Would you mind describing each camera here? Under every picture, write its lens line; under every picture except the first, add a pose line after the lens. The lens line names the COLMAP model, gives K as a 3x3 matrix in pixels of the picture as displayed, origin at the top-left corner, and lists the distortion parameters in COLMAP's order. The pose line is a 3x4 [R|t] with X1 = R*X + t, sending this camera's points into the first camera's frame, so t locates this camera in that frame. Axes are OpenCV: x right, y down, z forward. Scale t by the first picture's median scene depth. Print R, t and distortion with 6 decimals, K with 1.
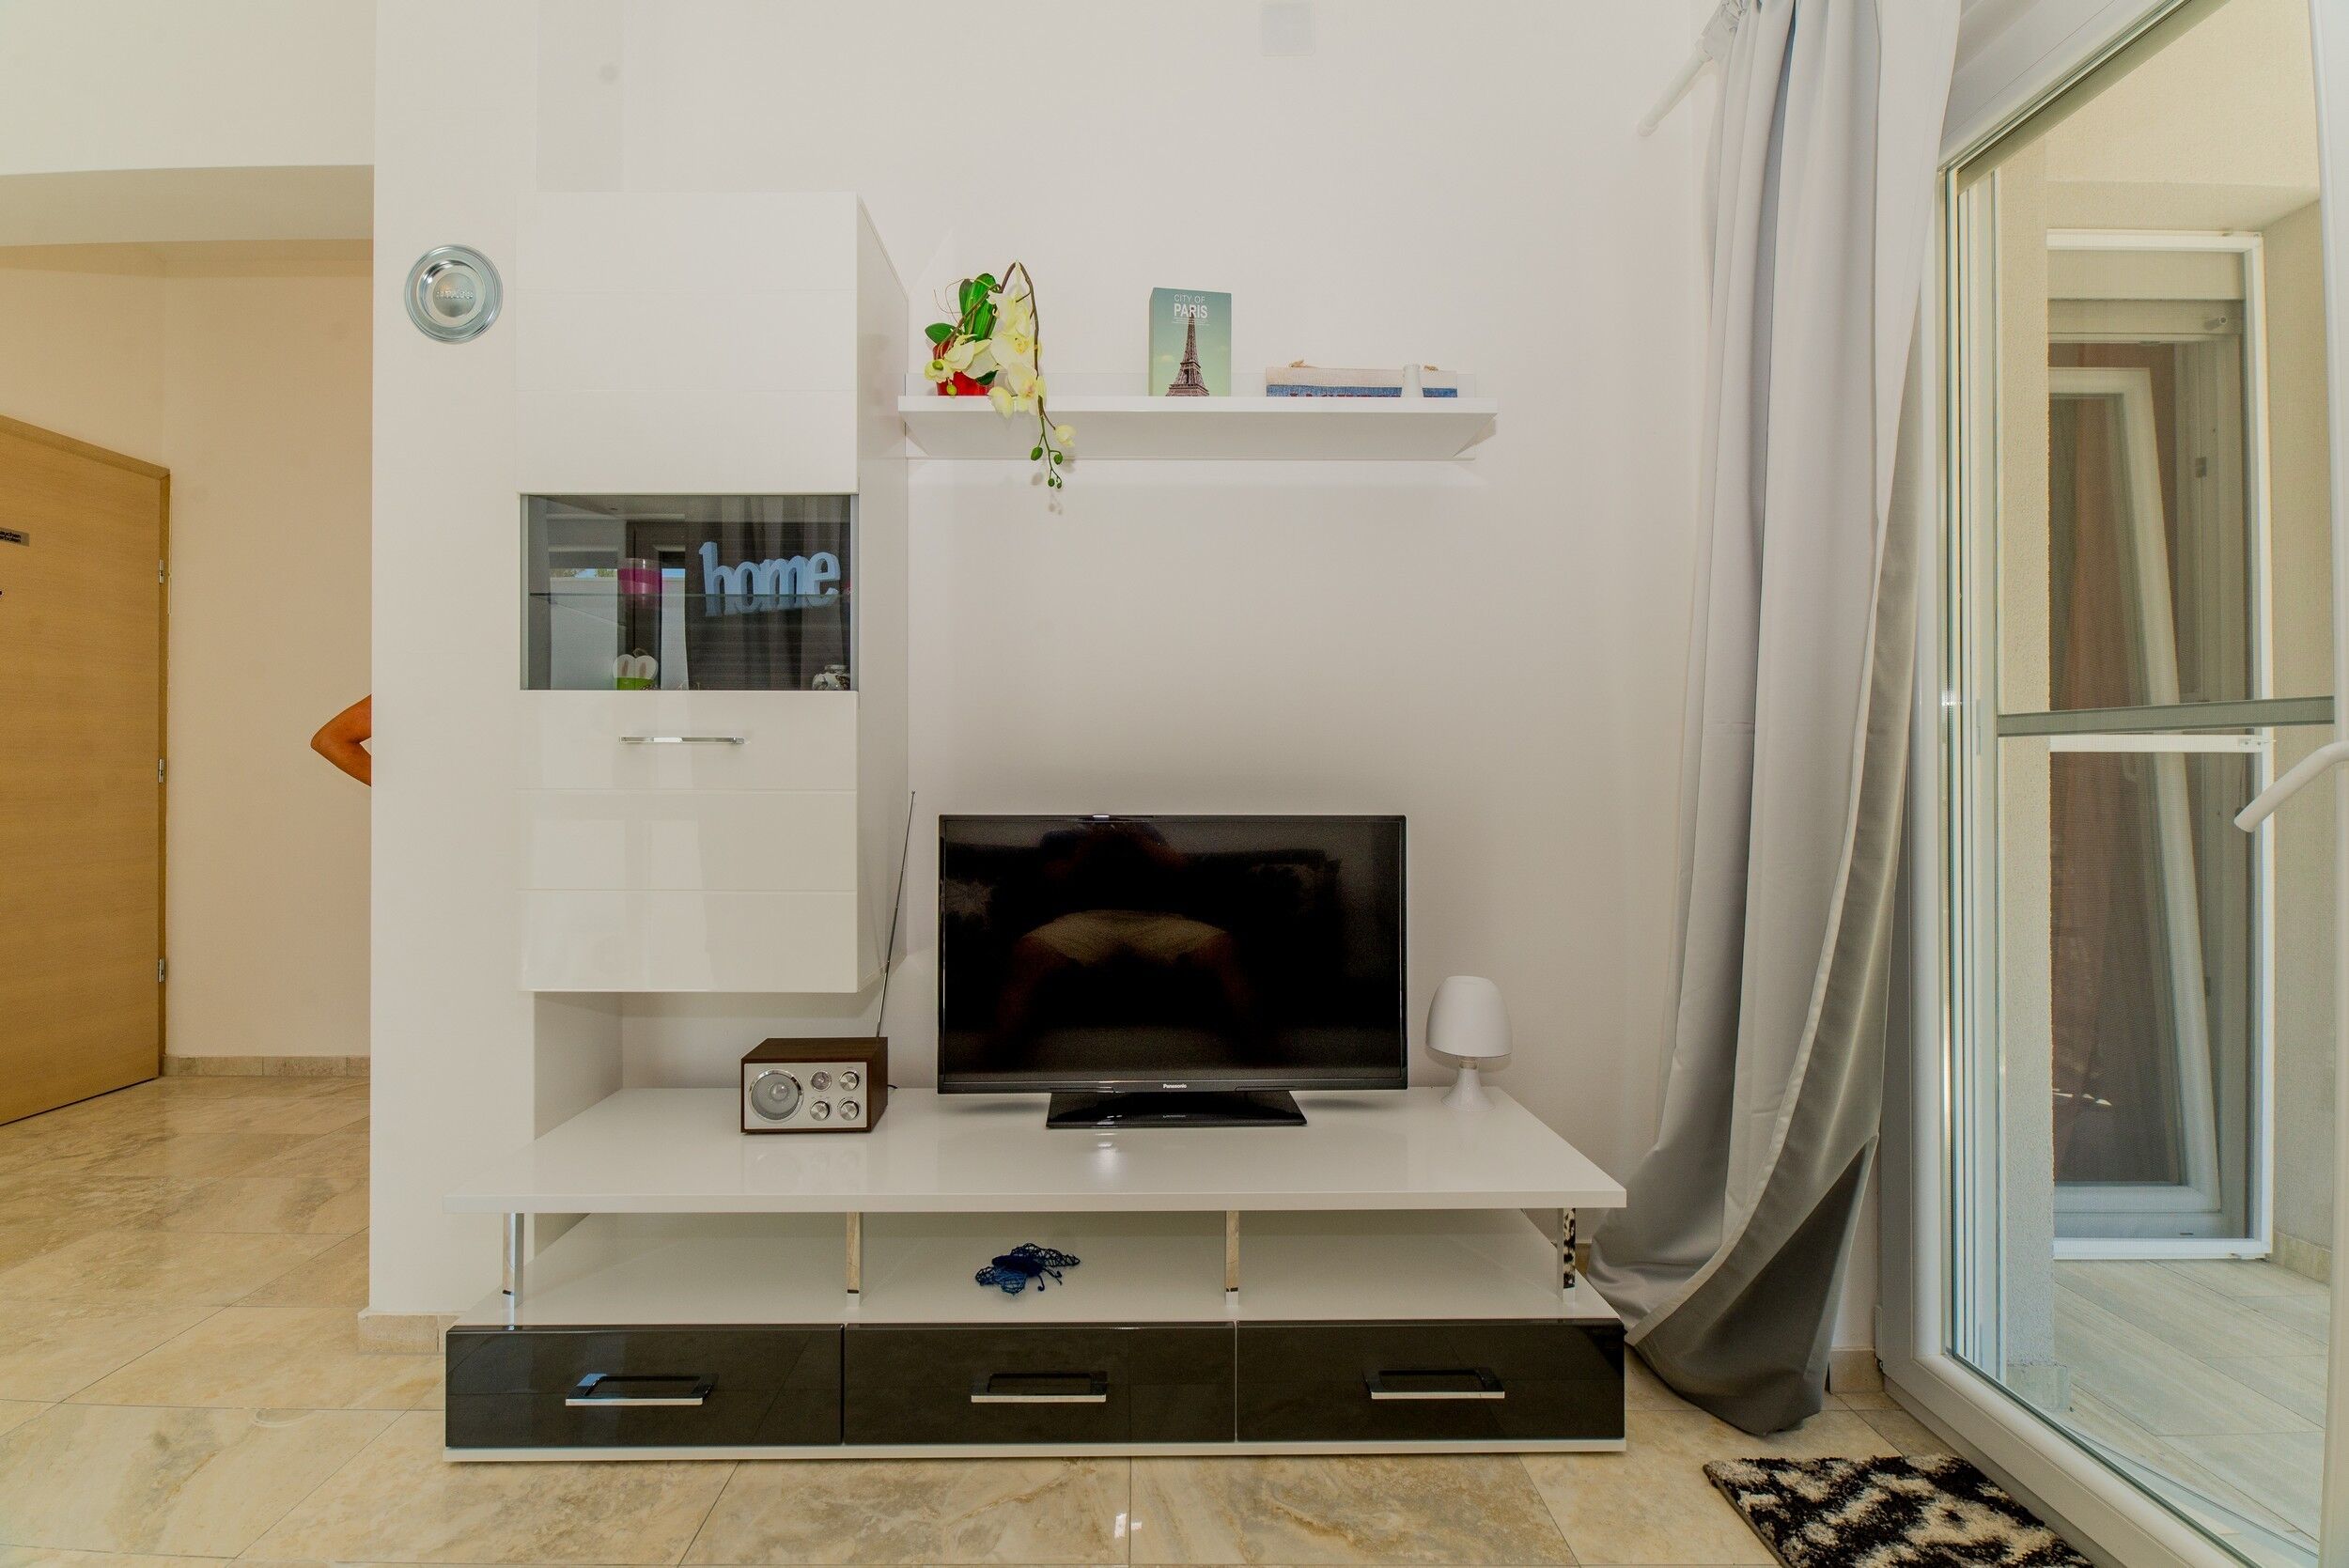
lens RADIAL K [[926.1, 0, 1151.1], [0, 926.1, 779.7], [0, 0, 1]] dist [-0.017230, 0.004916]
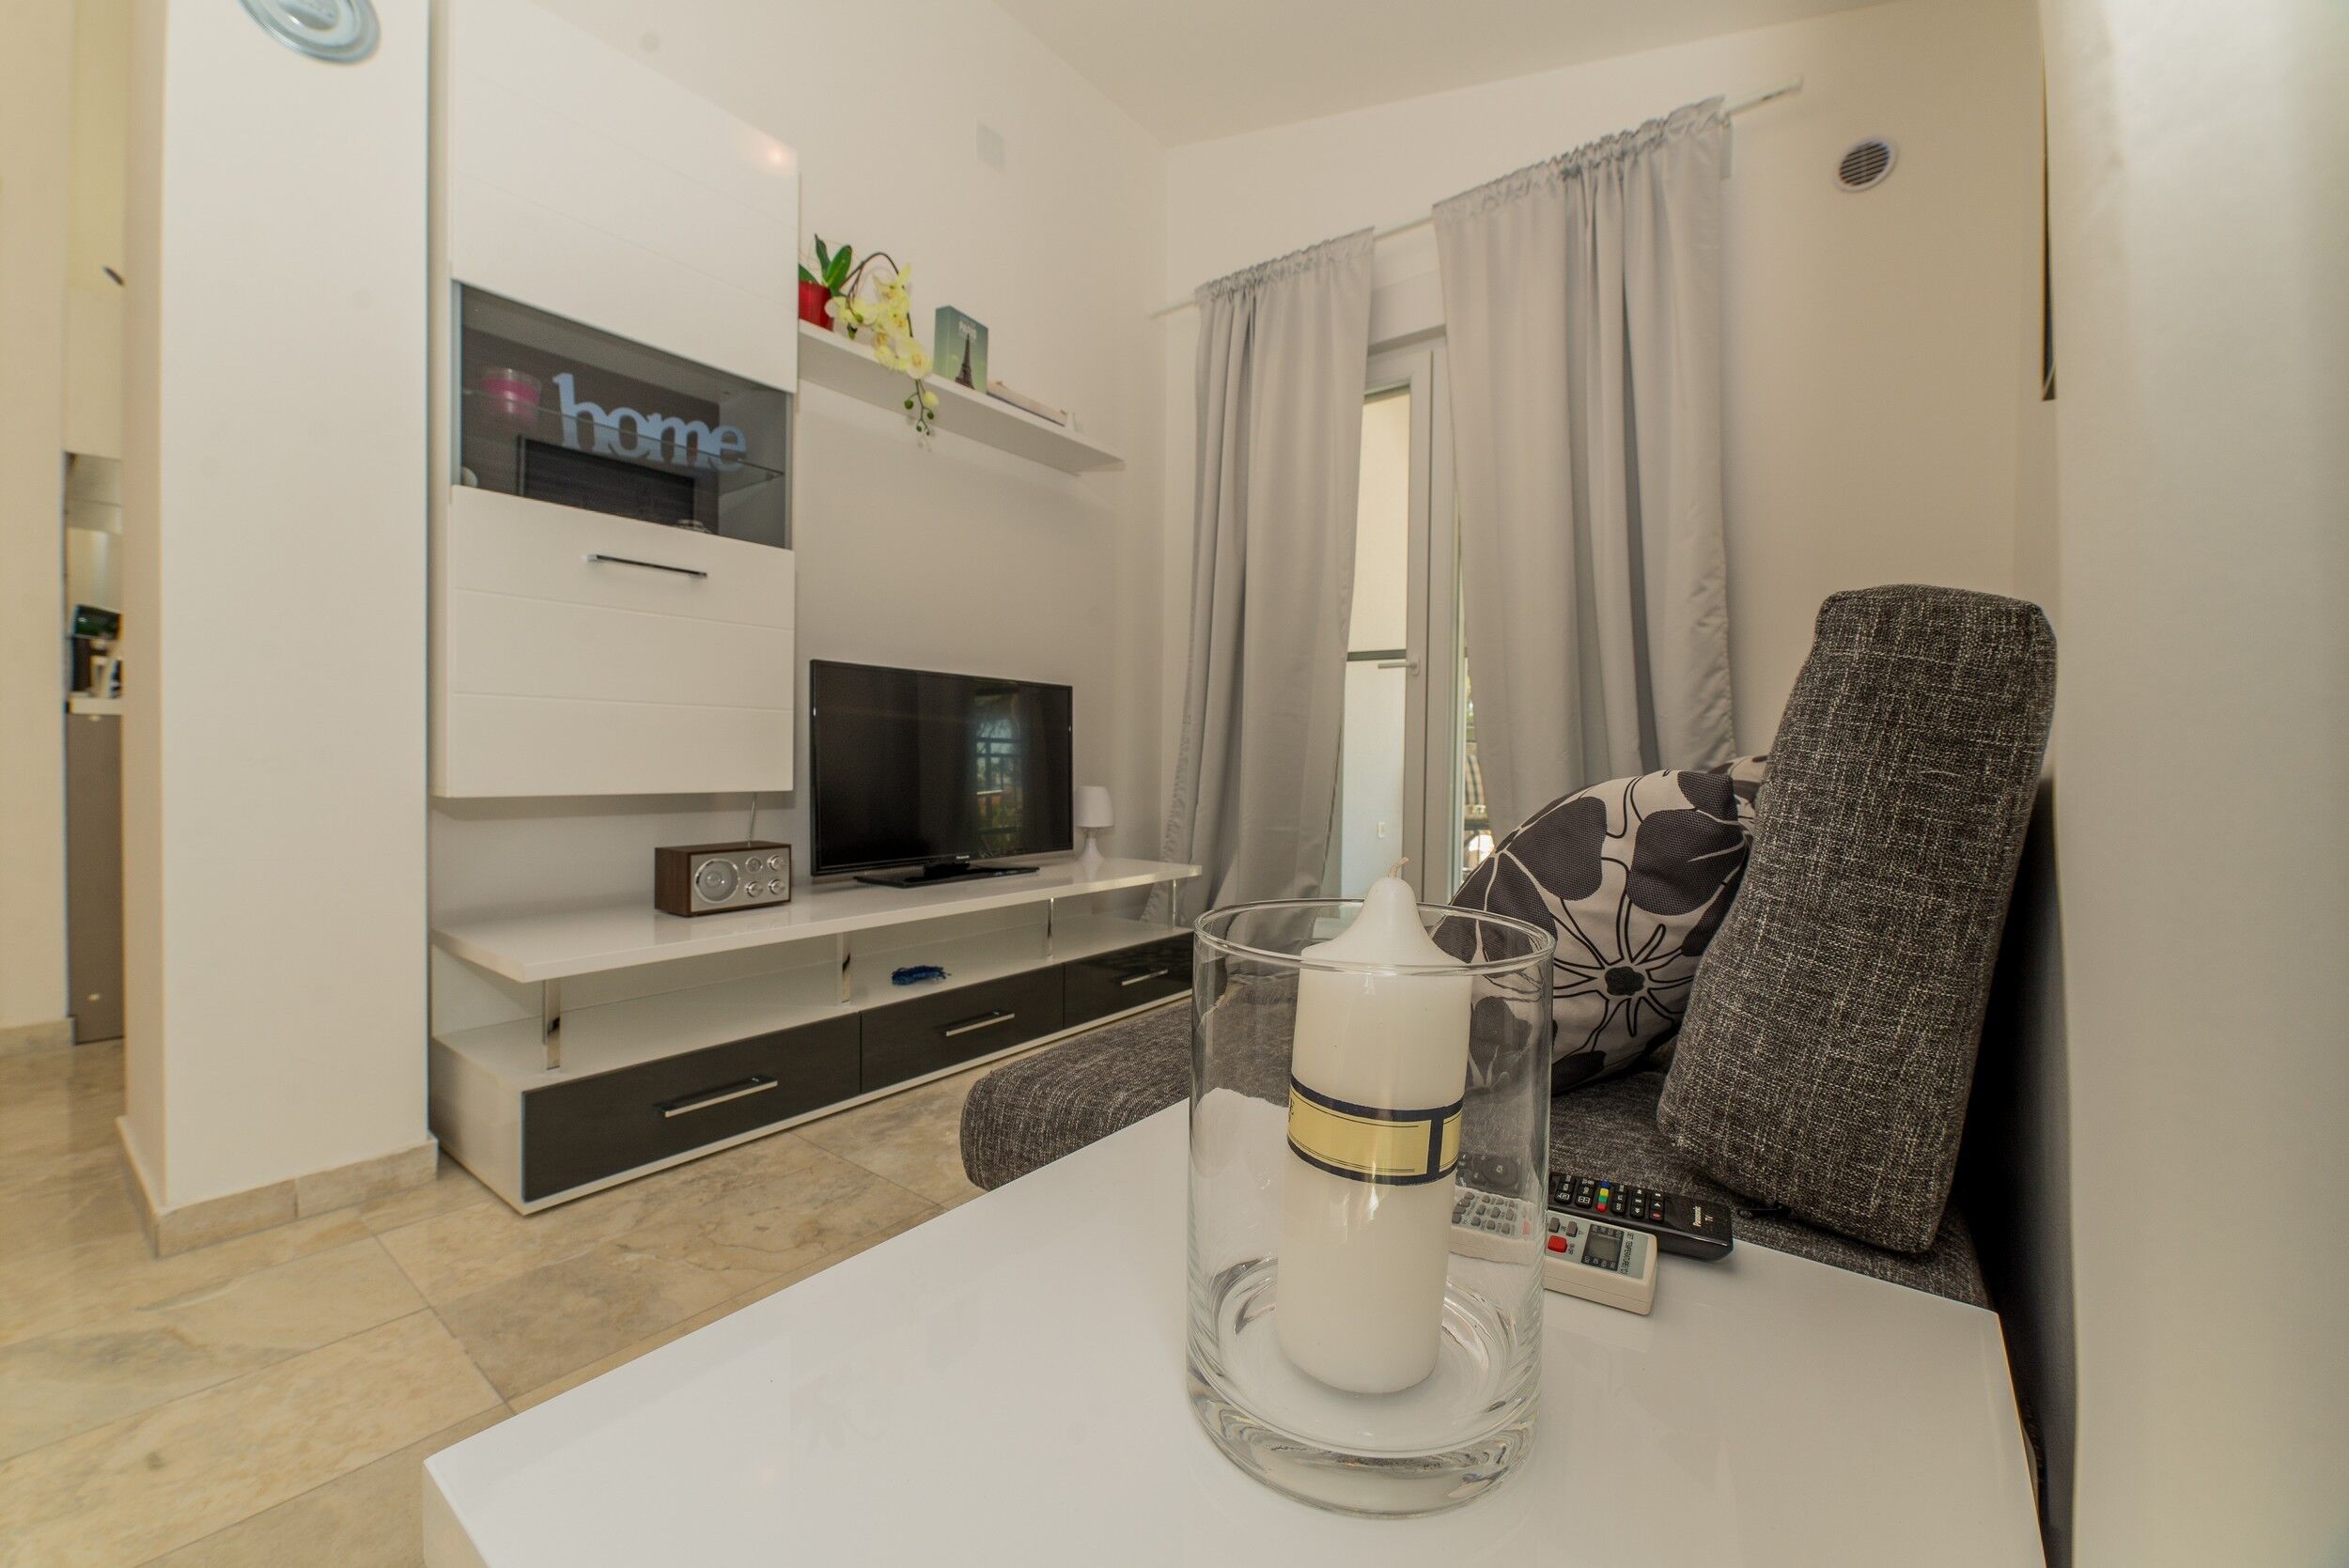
lens RADIAL K [[926.1, 0, 1202.9], [0, 926.1, 772.7], [0, 0, 1]] dist [-0.017230, 0.004916]
pose [[0.604624, -0.004833, 0.796497, -0.959281], [-0.013885, 0.999766, 0.016607, 0.175306], [-0.796390, -0.021100, 0.604415, -0.209426]]
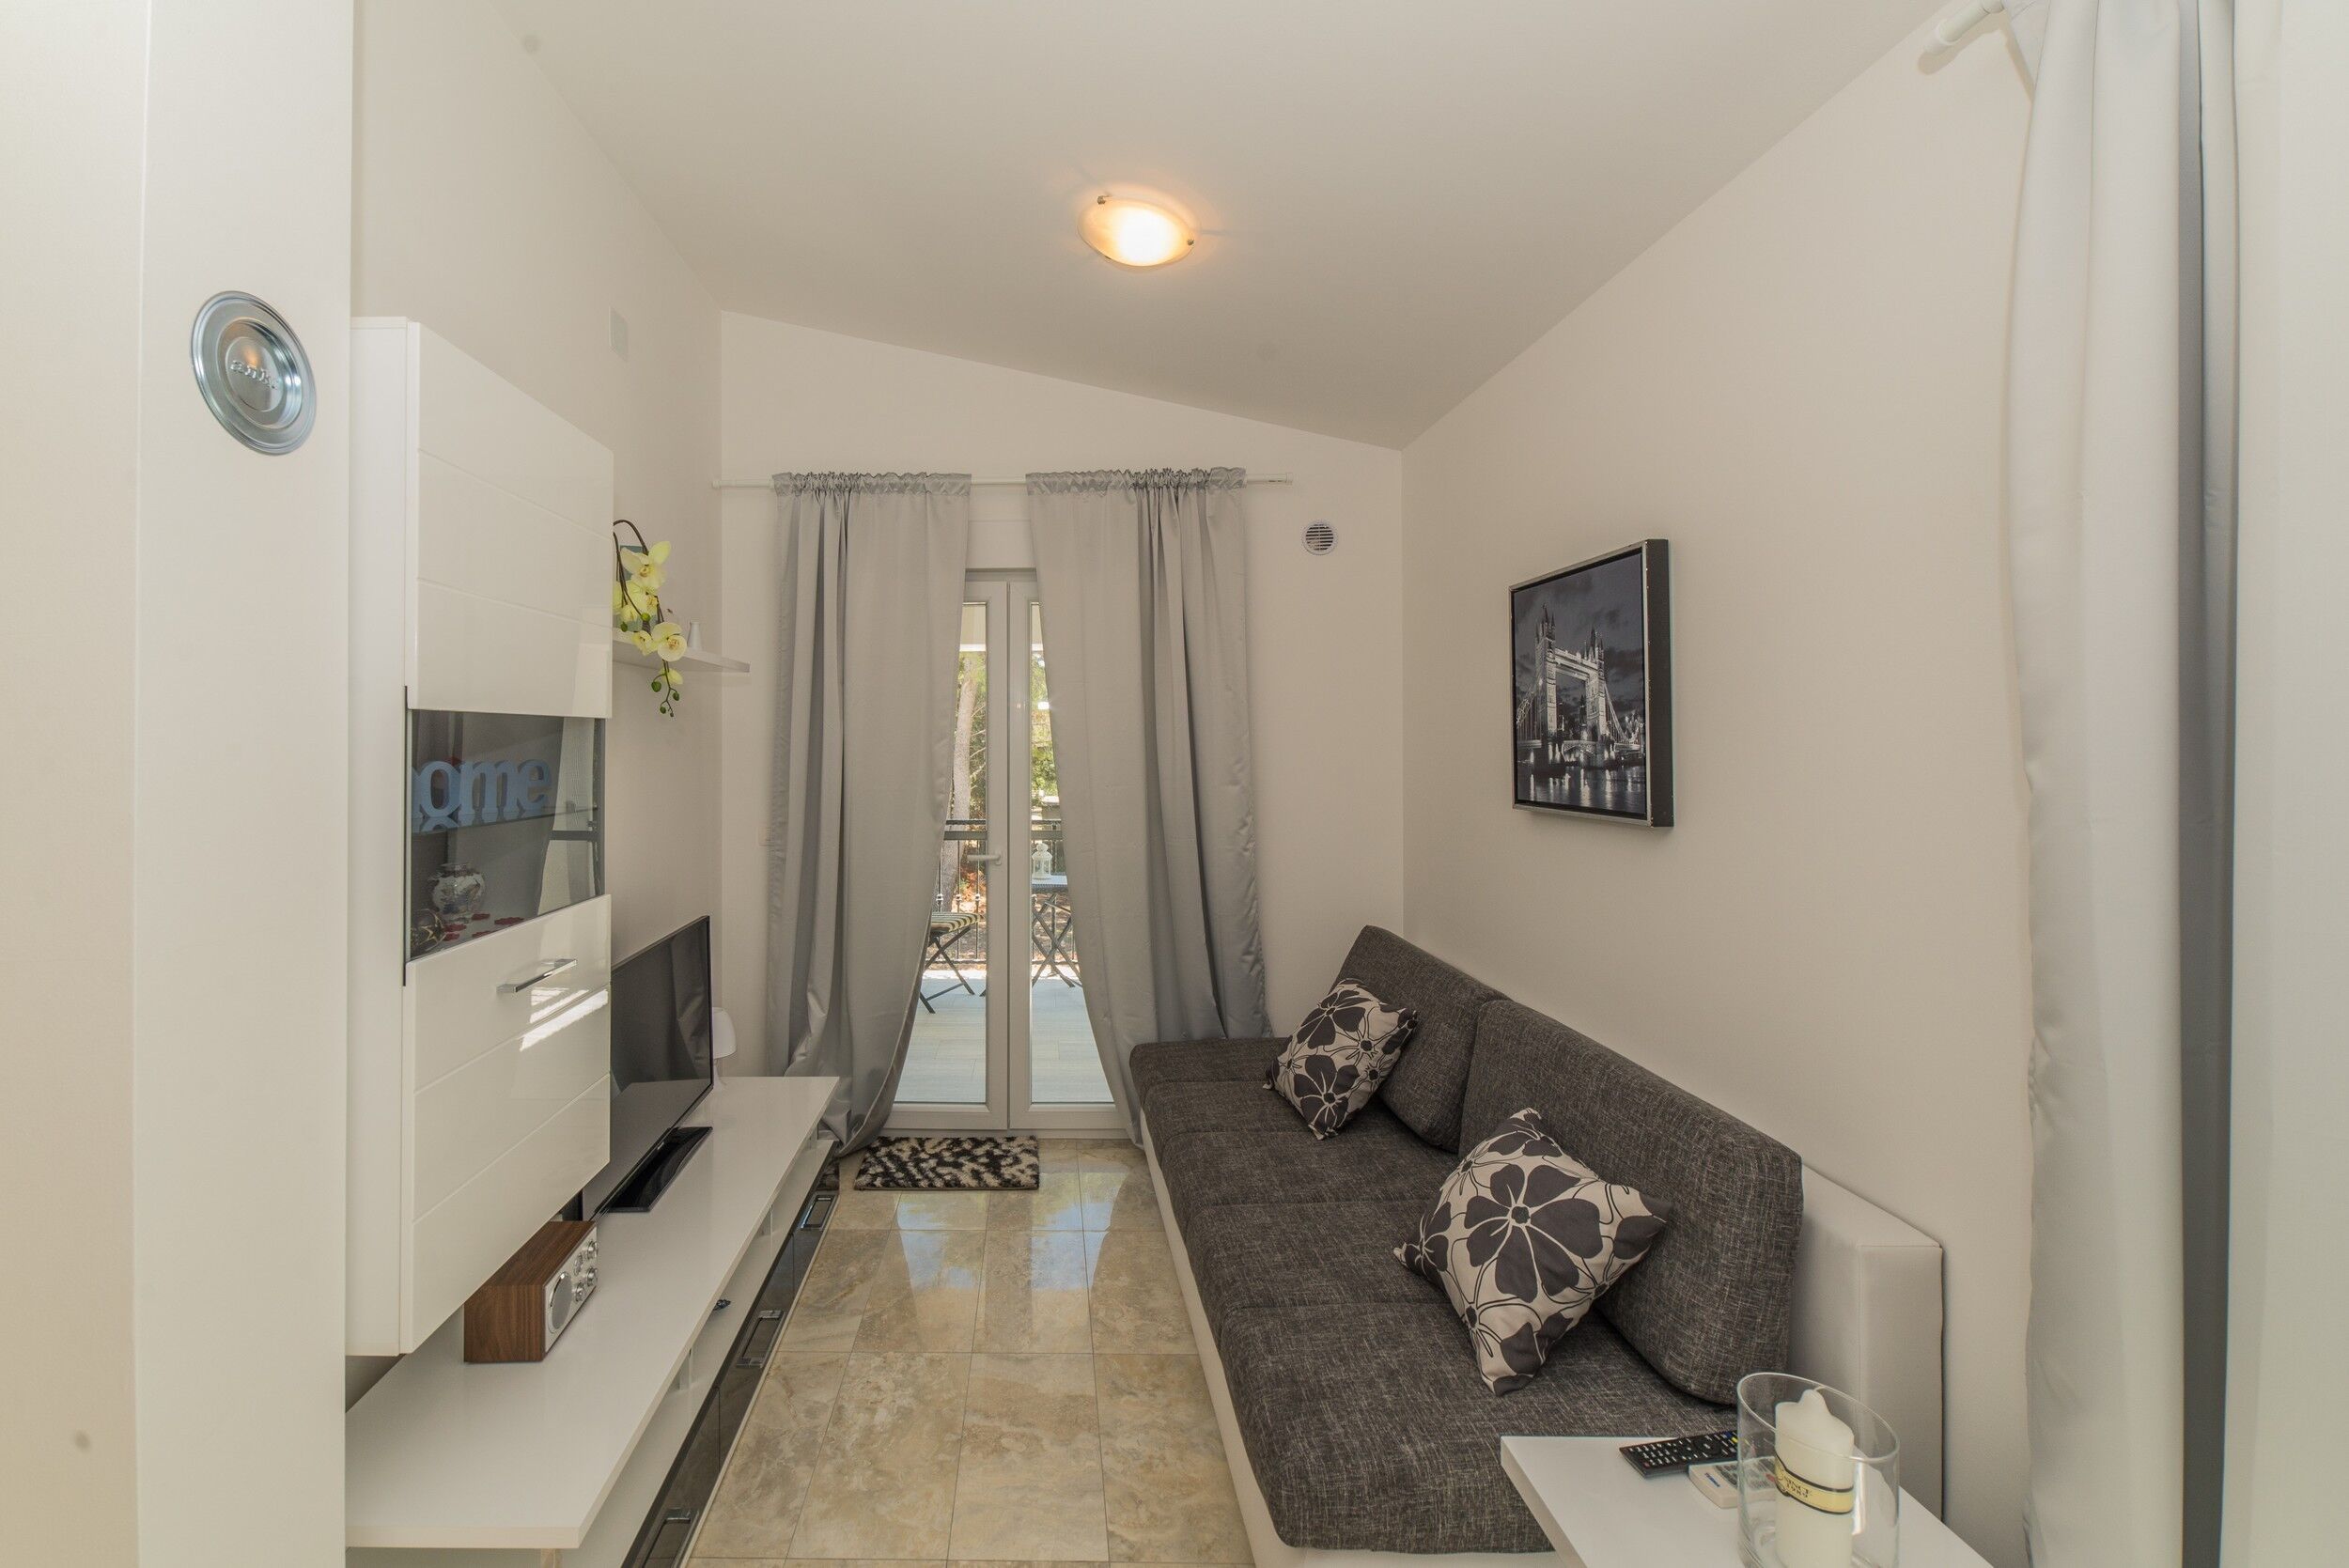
lens RADIAL K [[980.1, 0, 1031.8], [0, 980.1, 738.0], [0, 0, 1]] dist [0.006628, 0.000666]
pose [[0.022599, 0.002906, 0.999740, -1.460030], [0.006904, 0.999971, -0.003063, -0.264895], [-0.999721, 0.006972, 0.022578, 0.435713]]
